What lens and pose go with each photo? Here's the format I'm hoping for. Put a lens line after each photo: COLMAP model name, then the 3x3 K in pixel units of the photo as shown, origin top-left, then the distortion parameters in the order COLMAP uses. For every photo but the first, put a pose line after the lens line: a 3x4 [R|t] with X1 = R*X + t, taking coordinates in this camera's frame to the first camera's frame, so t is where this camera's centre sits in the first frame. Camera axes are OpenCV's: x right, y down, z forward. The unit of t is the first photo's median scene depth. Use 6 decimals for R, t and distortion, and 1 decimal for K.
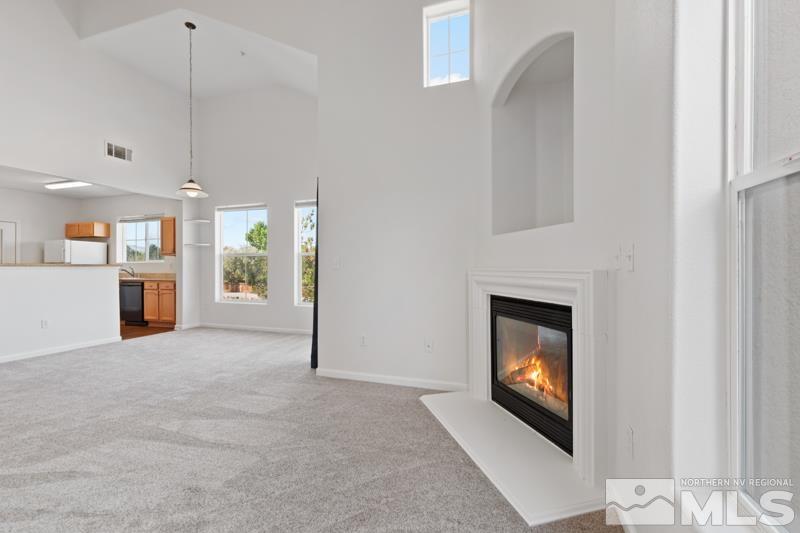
lens RADIAL K [[348.6, 0, 403.0], [0, 348.6, 266.4], [0, 0, 1]] dist [0.002820, 0.000756]
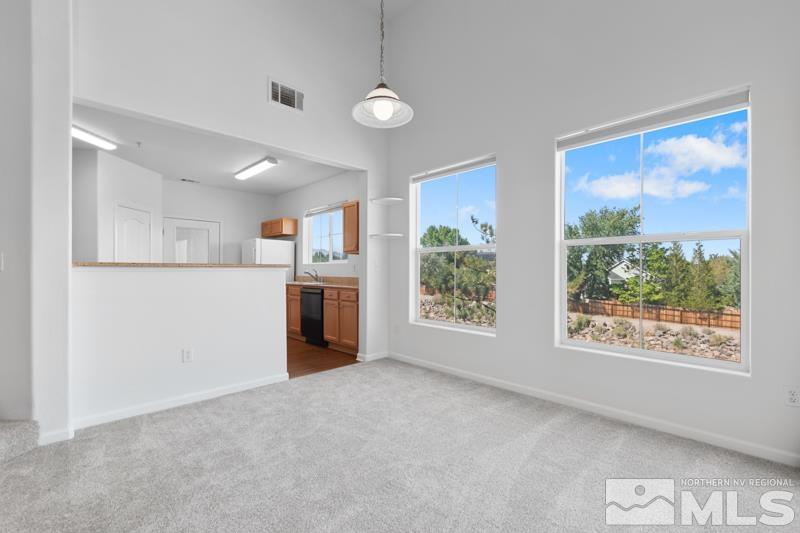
lens RADIAL K [[348.6, 0, 403.0], [0, 348.6, 266.4], [0, 0, 1]] dist [0.002820, 0.000756]
pose [[0.893993, -0.000803, -0.448080, -0.251788], [-0.002743, 0.999970, -0.007264, 0.001217], [0.448072, 0.007723, 0.893964, 0.403427]]
